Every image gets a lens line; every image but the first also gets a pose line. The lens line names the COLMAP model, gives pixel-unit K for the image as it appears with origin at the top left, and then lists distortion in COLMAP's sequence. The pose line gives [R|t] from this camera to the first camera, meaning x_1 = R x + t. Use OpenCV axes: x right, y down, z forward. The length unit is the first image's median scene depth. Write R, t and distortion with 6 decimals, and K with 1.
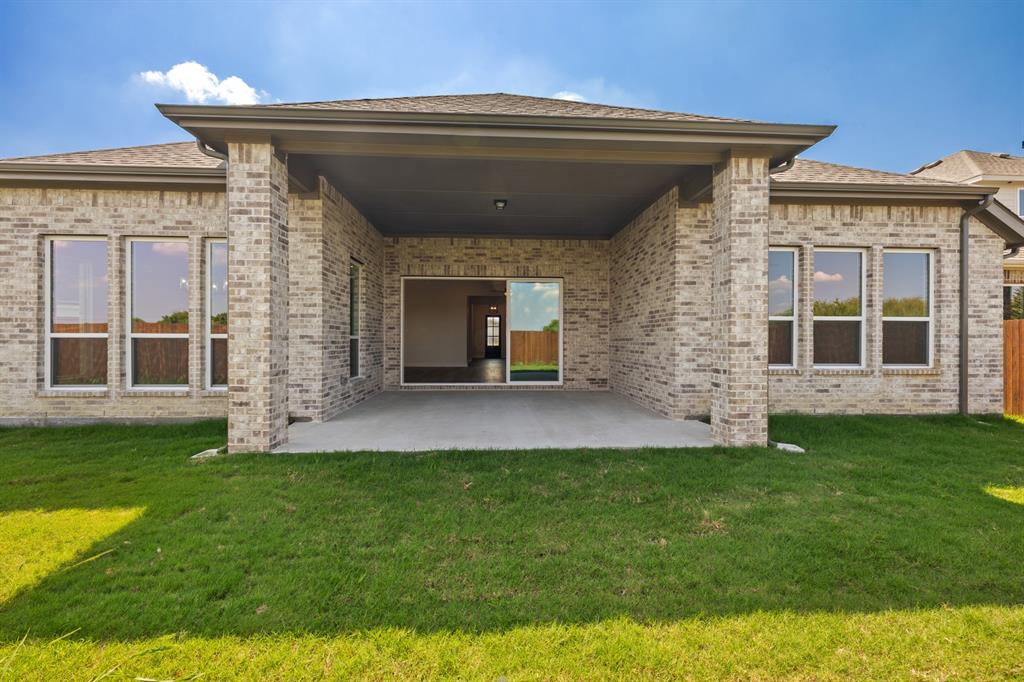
lens RADIAL K [[429.1, 0, 512.0], [0, 429.1, 341.0], [0, 0, 1]] dist [-0.000096, -0.000004]
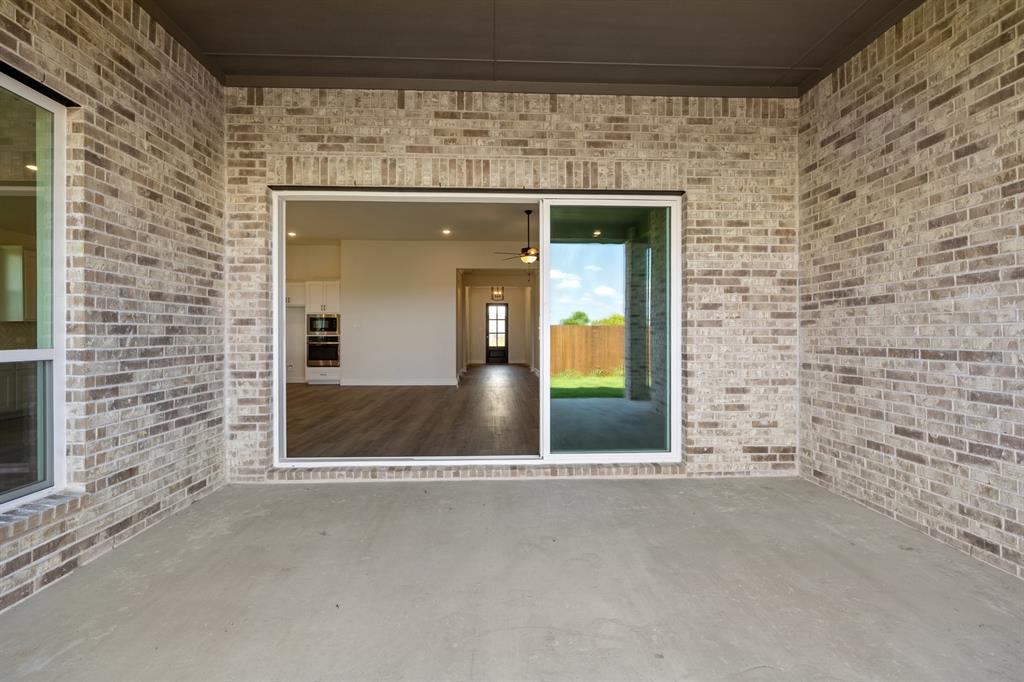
lens RADIAL K [[459.4, 0, 514.8], [0, 459.4, 337.4], [0, 0, 1]] dist [-0.002102, -0.000315]
pose [[0.999990, -0.004313, 0.000761, -0.037536], [0.004310, 0.999984, 0.003596, -0.016347], [-0.000777, -0.003593, 0.999993, 0.576981]]
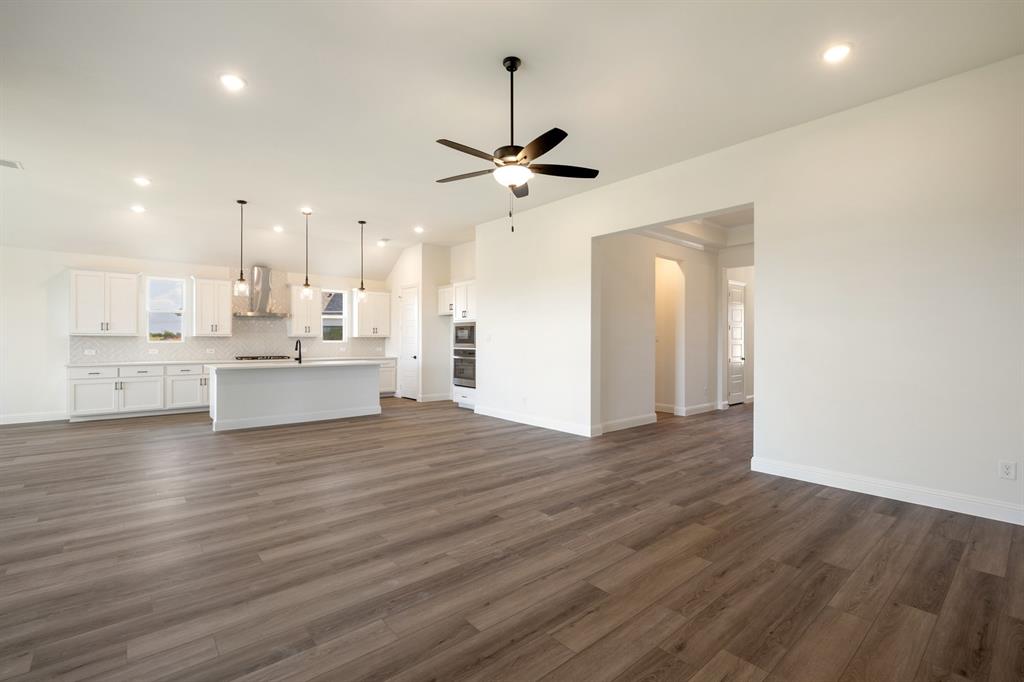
lens RADIAL K [[457.0, 0, 512.0], [0, 457.0, 341.0], [0, 0, 1]] dist [-0.000202, -0.000065]
pose [[0.615567, 0.000135, -0.788085, 0.249302], [-0.002407, 0.999996, -0.001709, -0.031680], [0.788081, 0.002949, 0.615564, 1.181044]]
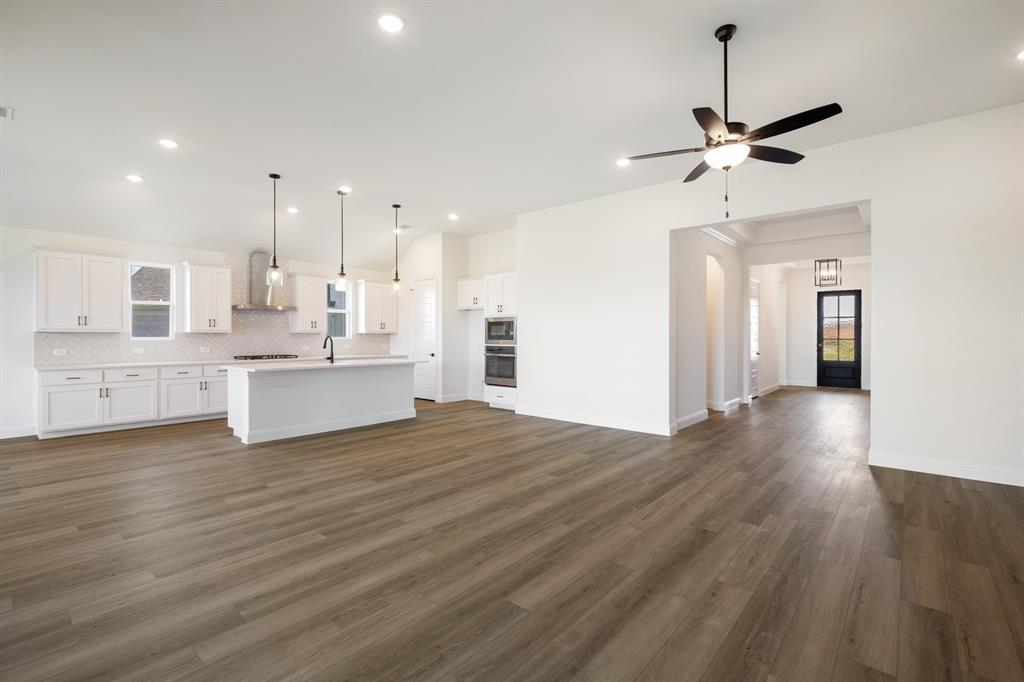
lens RADIAL K [[459.4, 0, 514.8], [0, 459.4, 337.4], [0, 0, 1]] dist [-0.002102, -0.000315]
pose [[0.727341, -0.000560, -0.686276, 0.094054], [0.000179, 1.000000, -0.000625, -0.032214], [0.686276, 0.000332, 0.727341, 1.067958]]
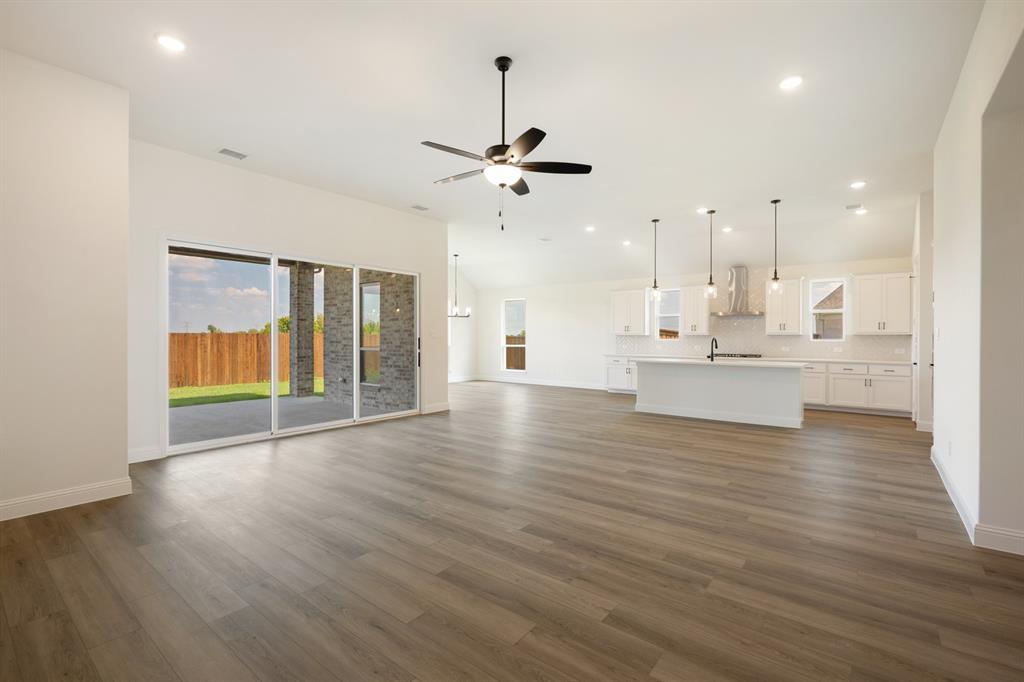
lens RADIAL K [[459.4, 0, 514.8], [0, 459.4, 337.4], [0, 0, 1]] dist [-0.002102, -0.000315]
pose [[-0.651339, -0.003943, -0.758777, 0.237660], [-0.005982, 0.999982, -0.000061, -0.032980], [0.758764, 0.004499, -0.651350, 1.613090]]
